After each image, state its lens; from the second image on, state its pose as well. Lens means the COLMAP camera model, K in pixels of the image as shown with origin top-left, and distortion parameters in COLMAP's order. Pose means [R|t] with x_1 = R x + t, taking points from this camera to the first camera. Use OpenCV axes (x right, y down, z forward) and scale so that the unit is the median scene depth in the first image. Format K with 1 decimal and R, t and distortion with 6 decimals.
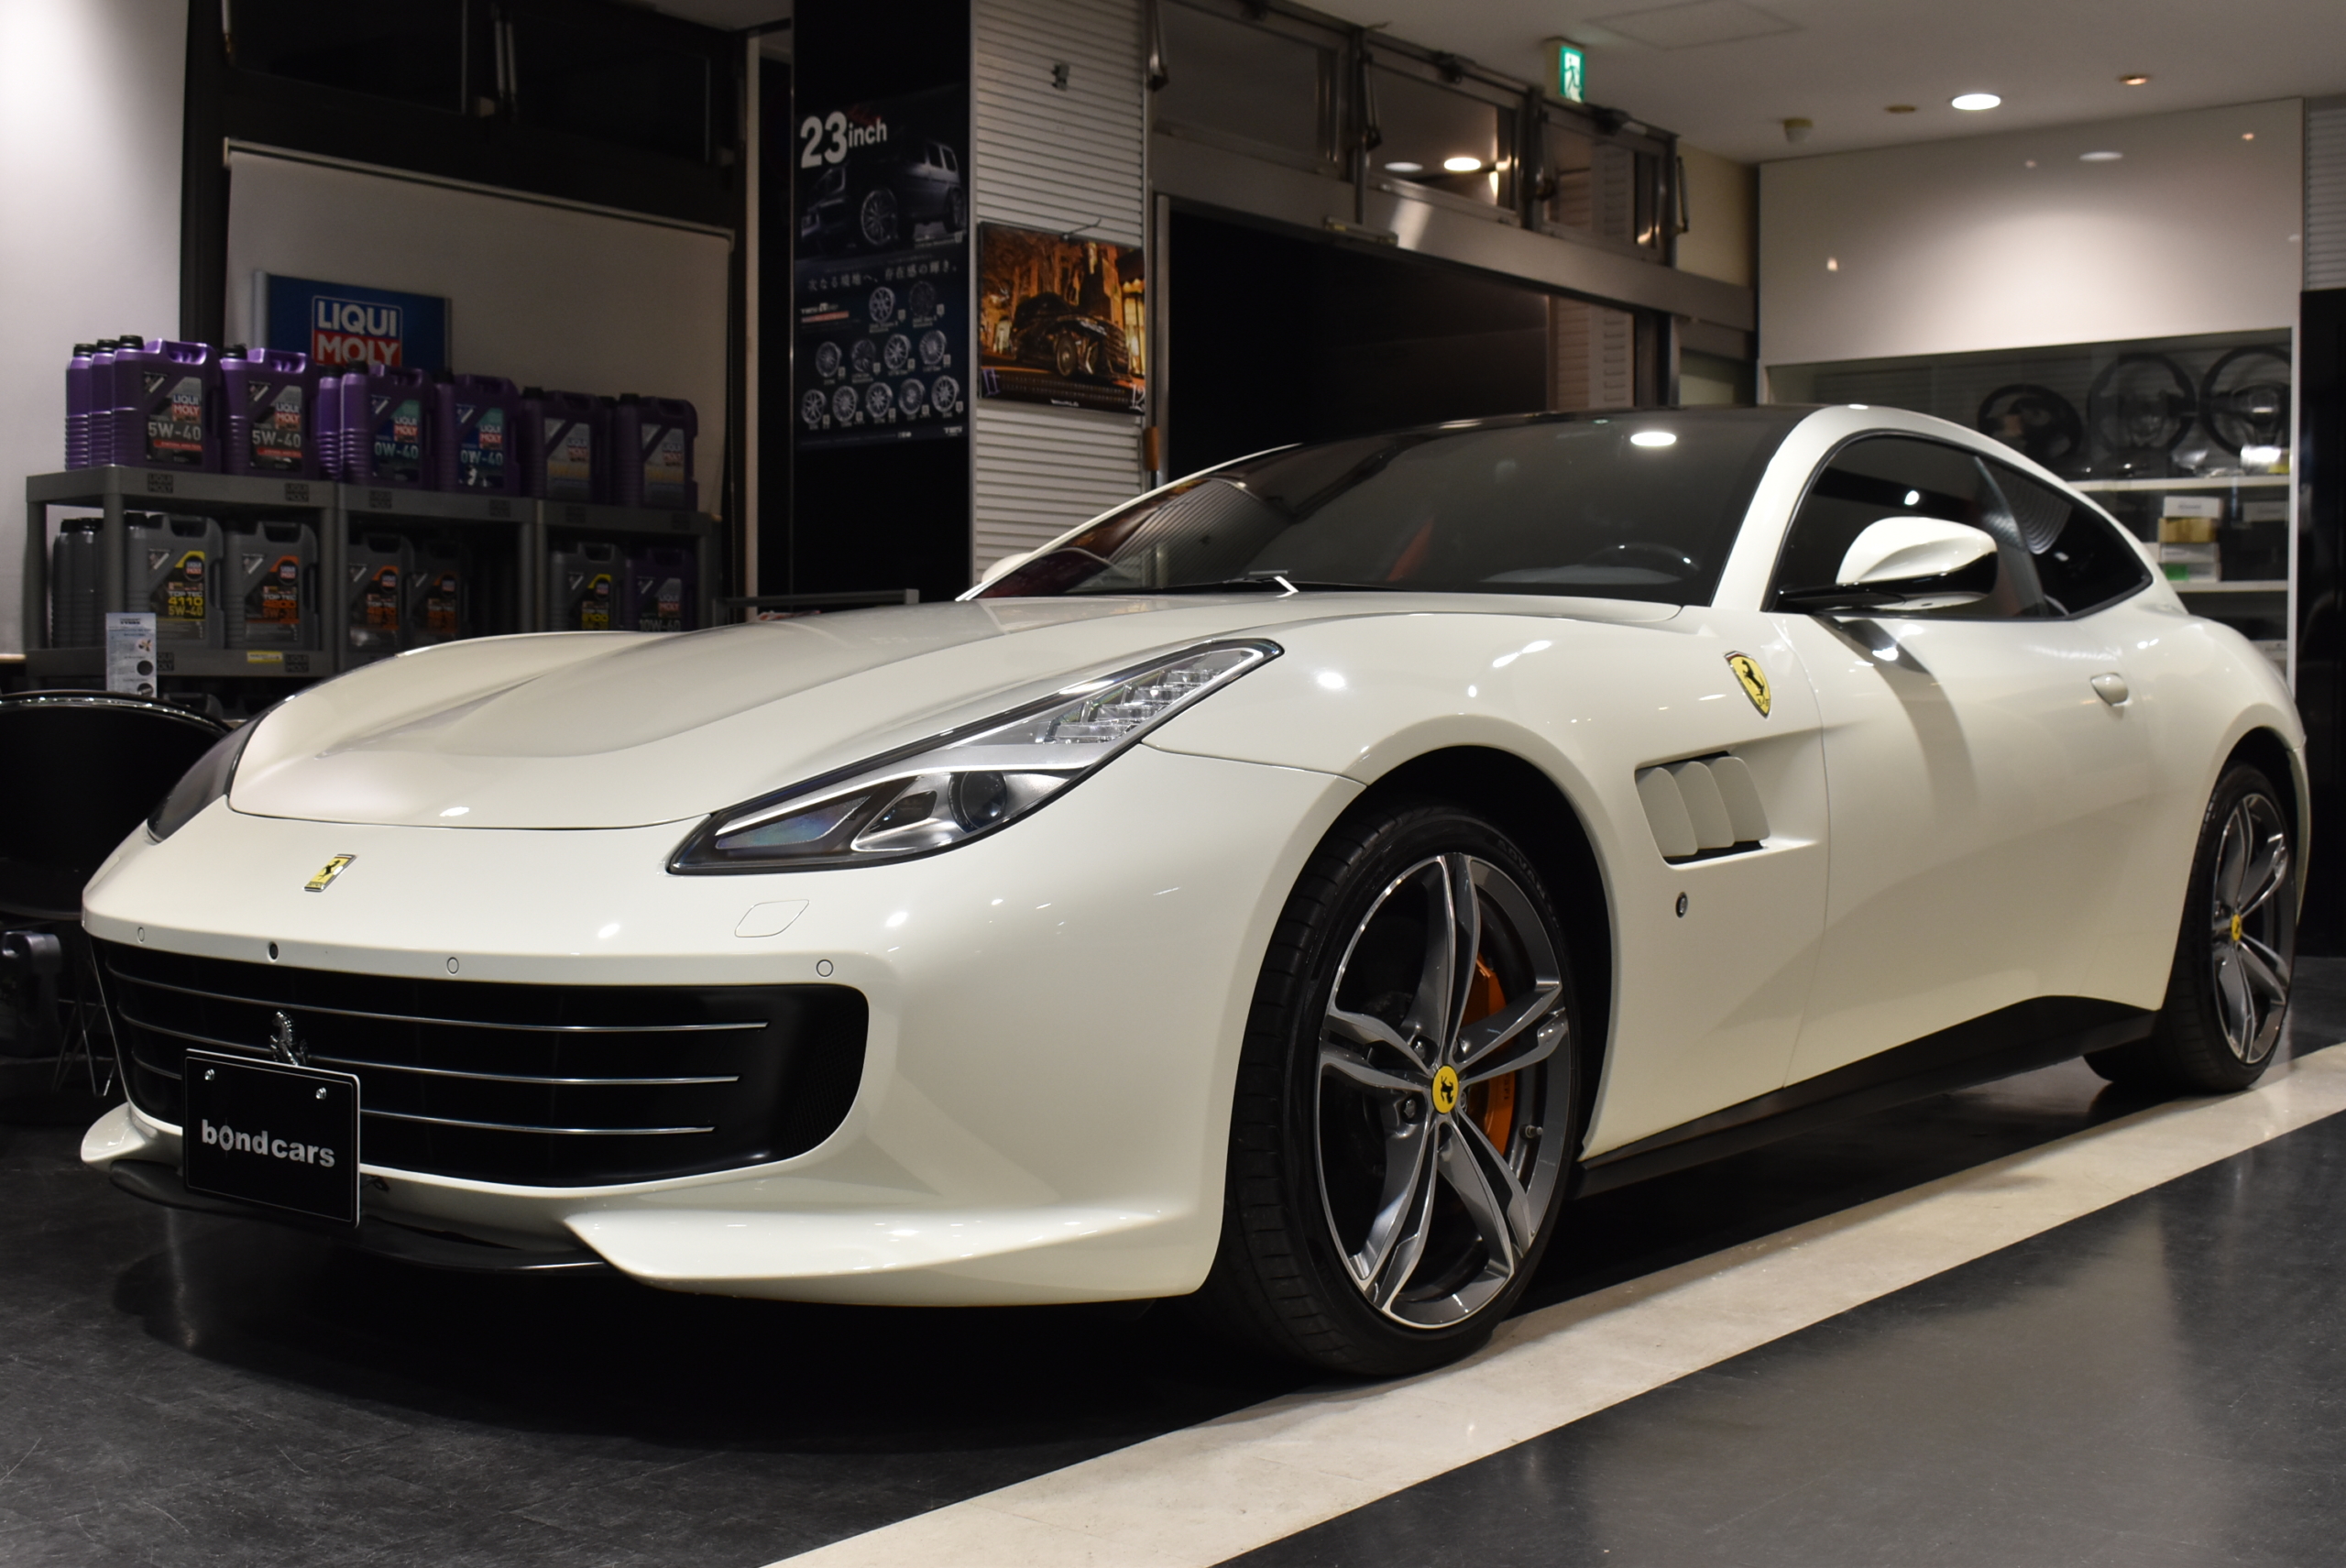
lens RADIAL K [[2751.4, 0, 1180.4], [0, 2751.4, 780.0], [0, 0, 1]] dist [-0.053503, 0.000000]
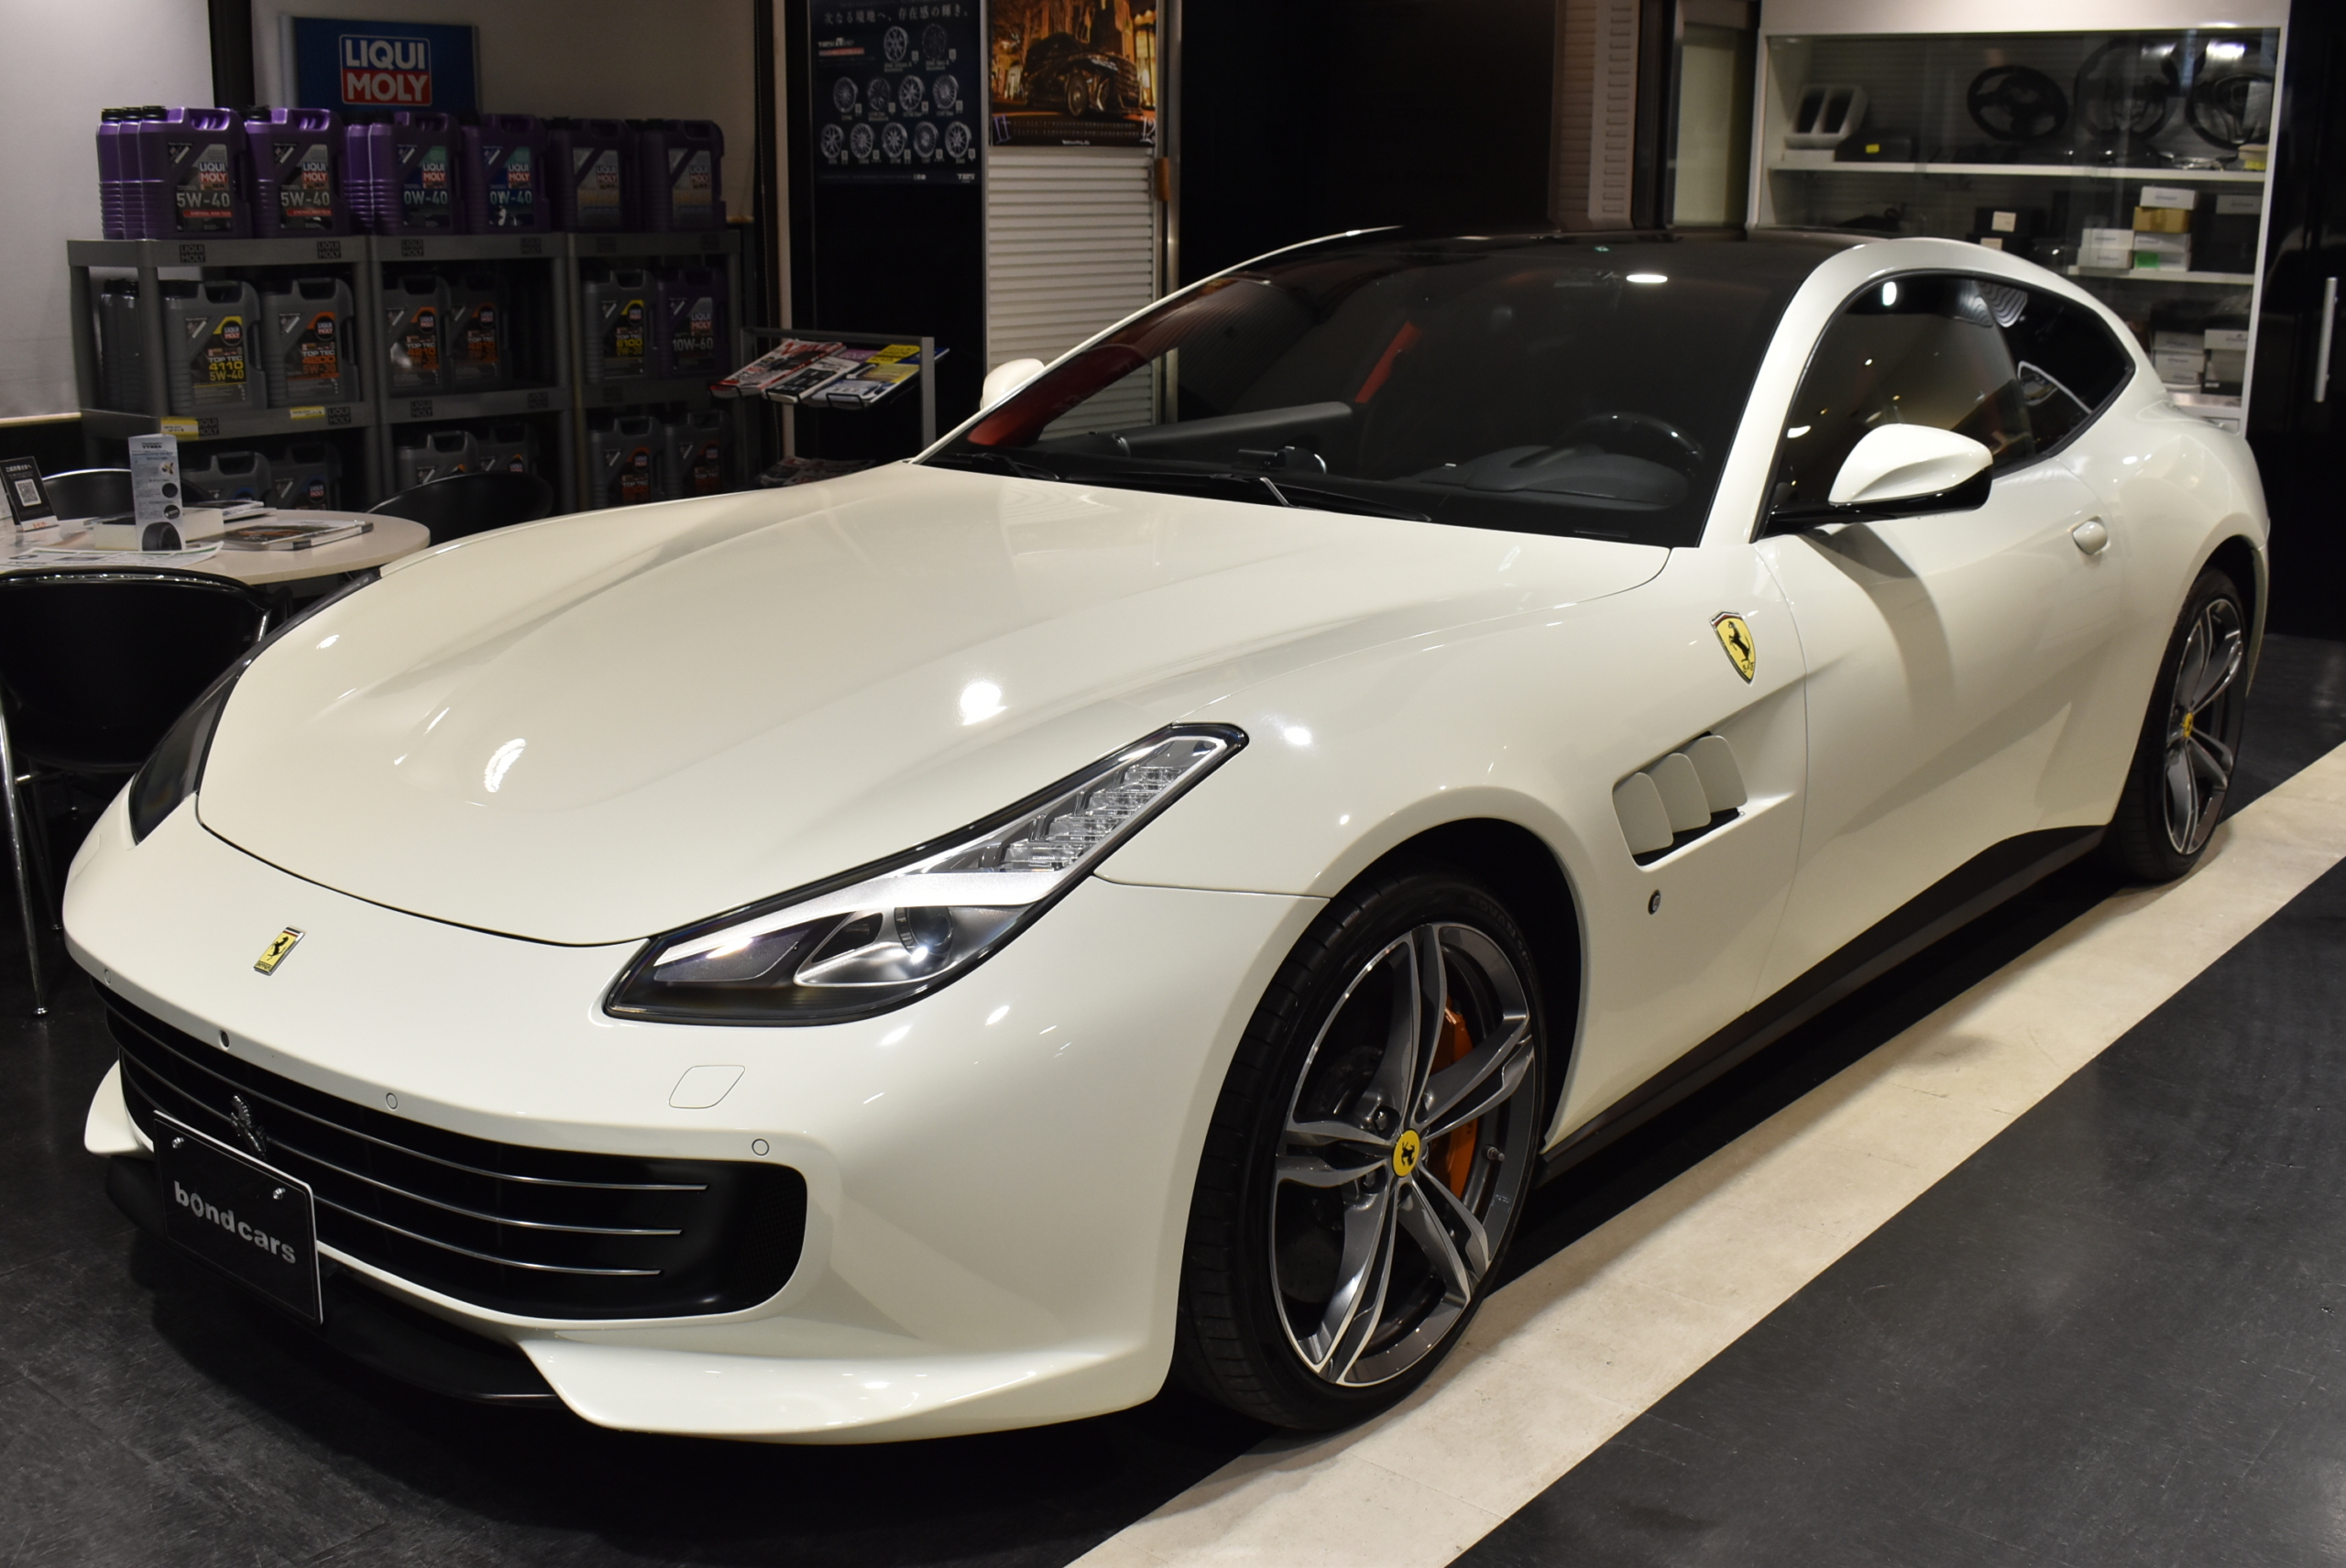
lens RADIAL K [[2397.6, 0, 1171.7], [0, 2397.6, 782.6], [0, 0, 1]] dist [-0.065487, 0.000000]
pose [[0.999774, 0.010783, -0.018300, 0.020590], [-0.006539, 0.975961, 0.217845, -0.167702], [0.020209, -0.217676, 0.975812, 0.144124]]
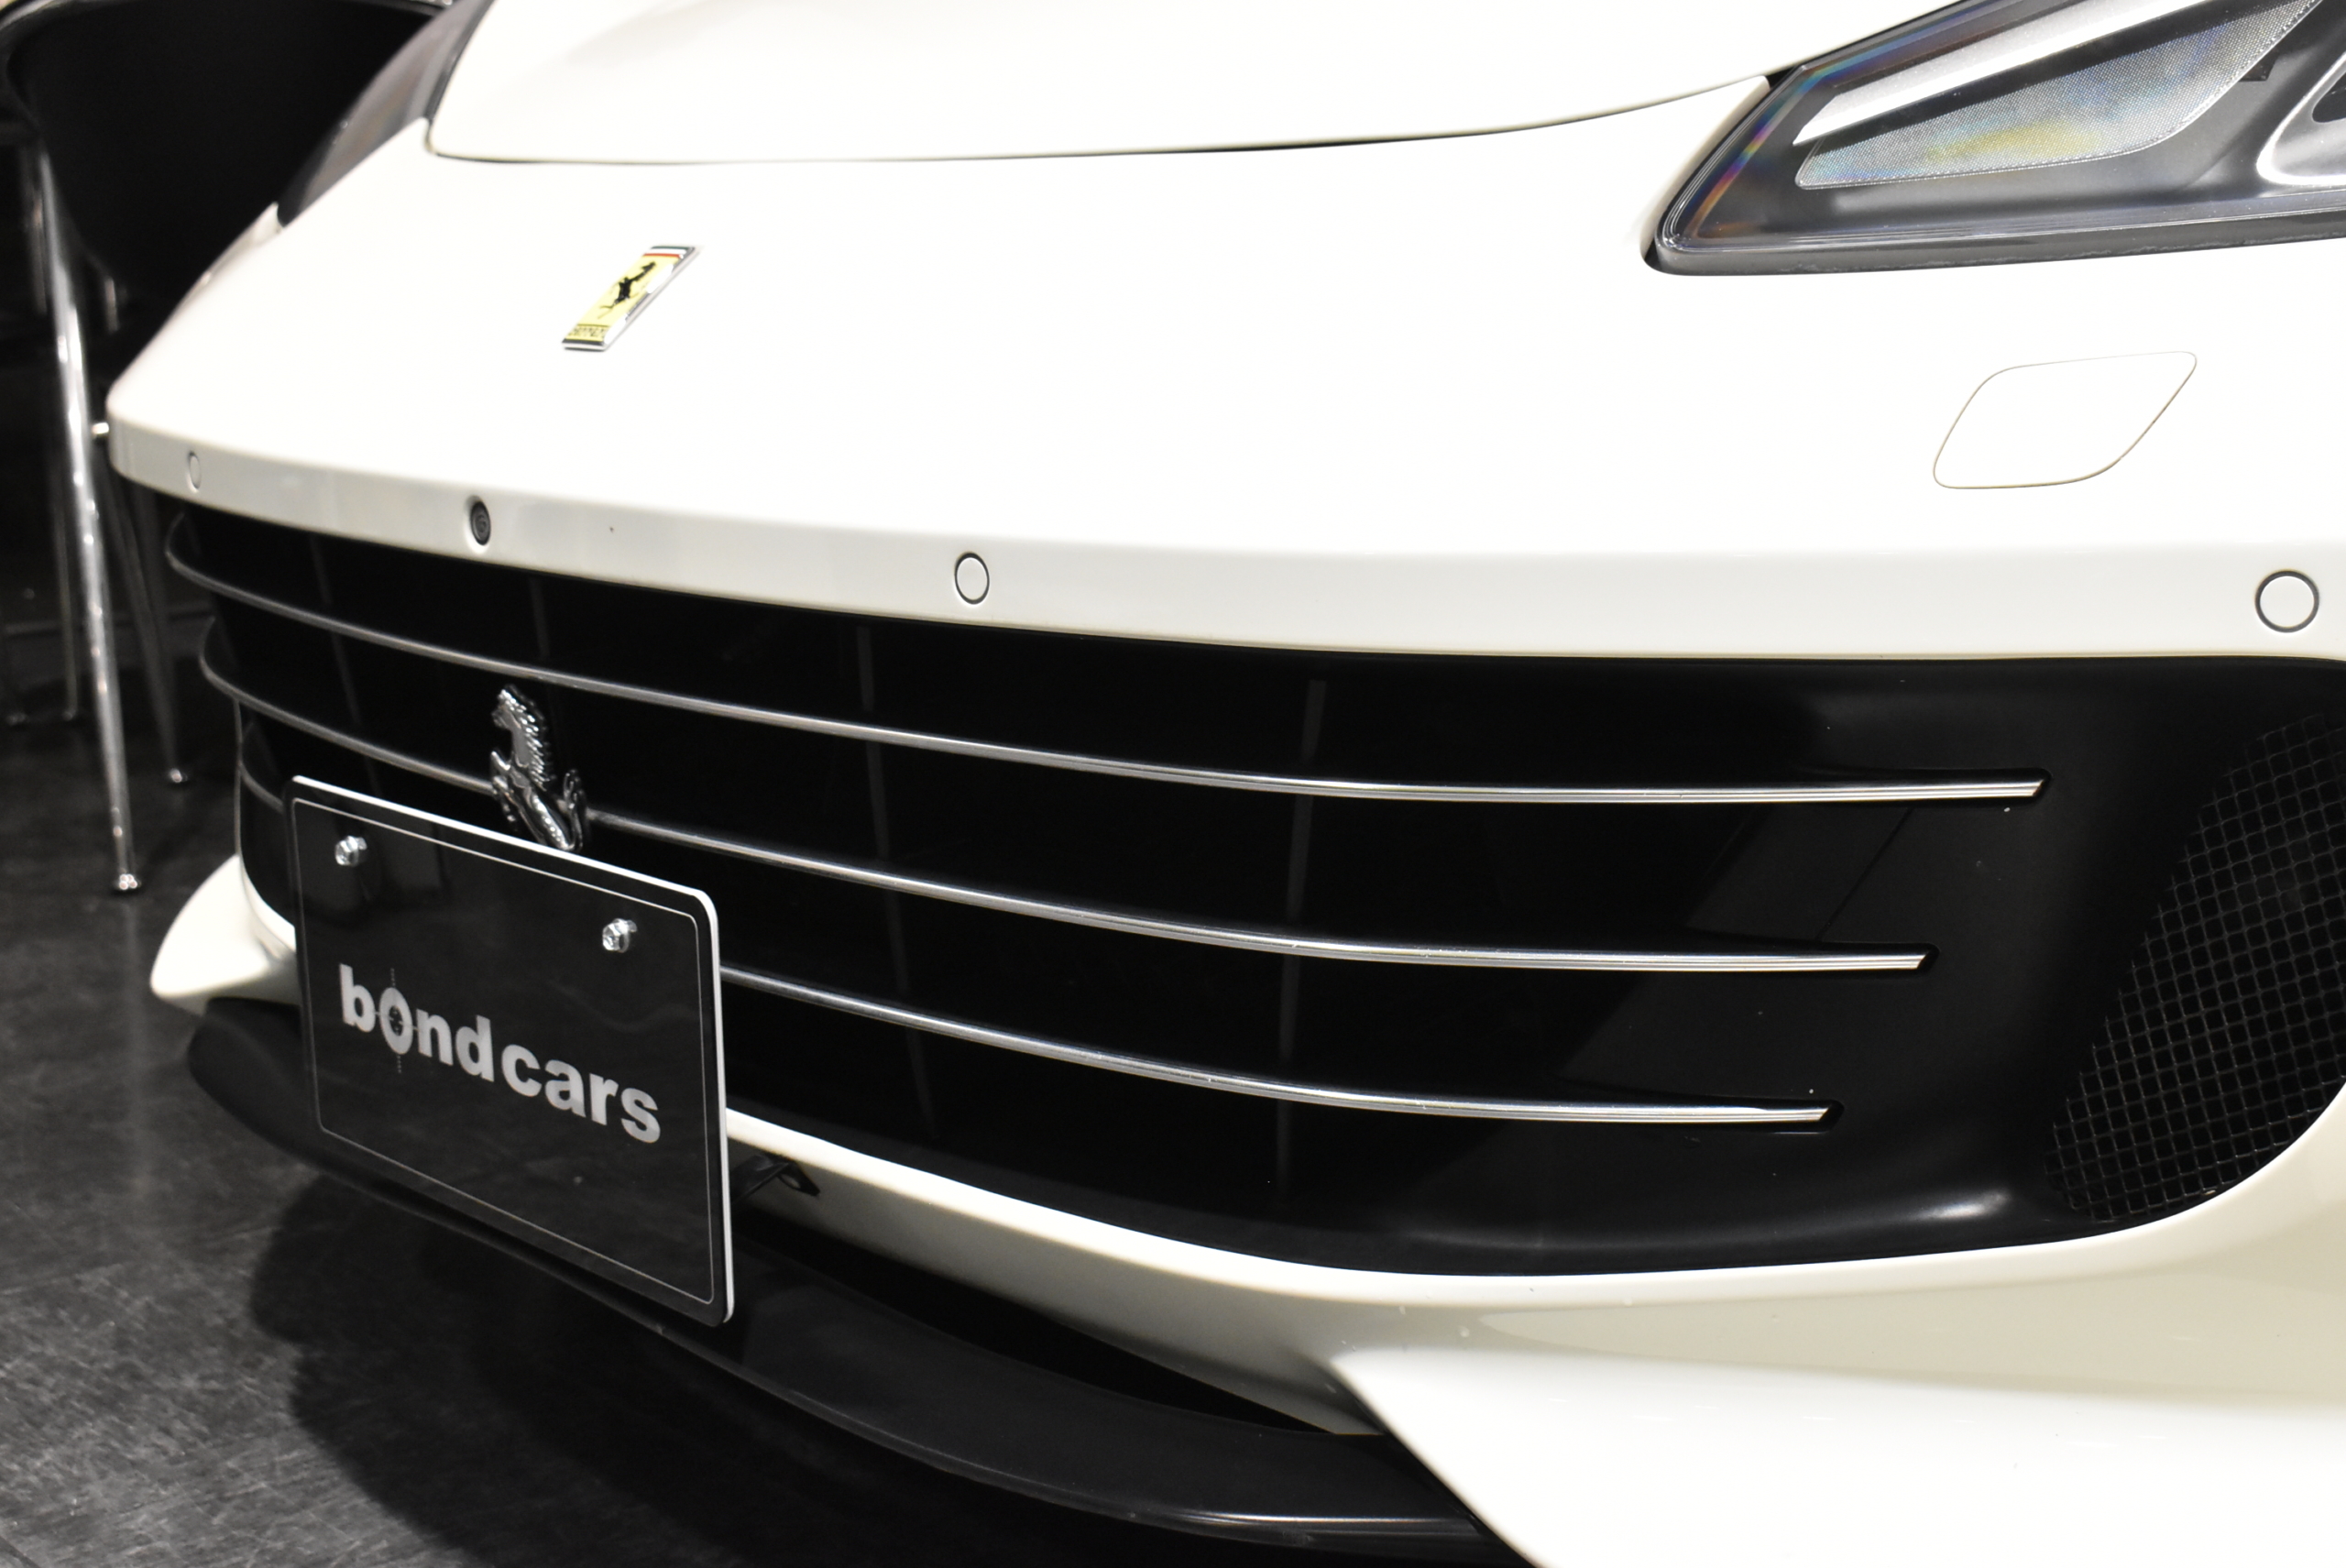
lens RADIAL K [[3449.9, 0, 1184.0], [0, 3449.9, 779.6], [0, 0, 1]] dist [-0.026181, 0.000000]
pose [[0.979840, 0.008242, -0.199613, -0.117018], [0.025384, 0.985915, 0.165310, 0.018310], [0.198164, -0.167045, 0.965830, 0.445737]]
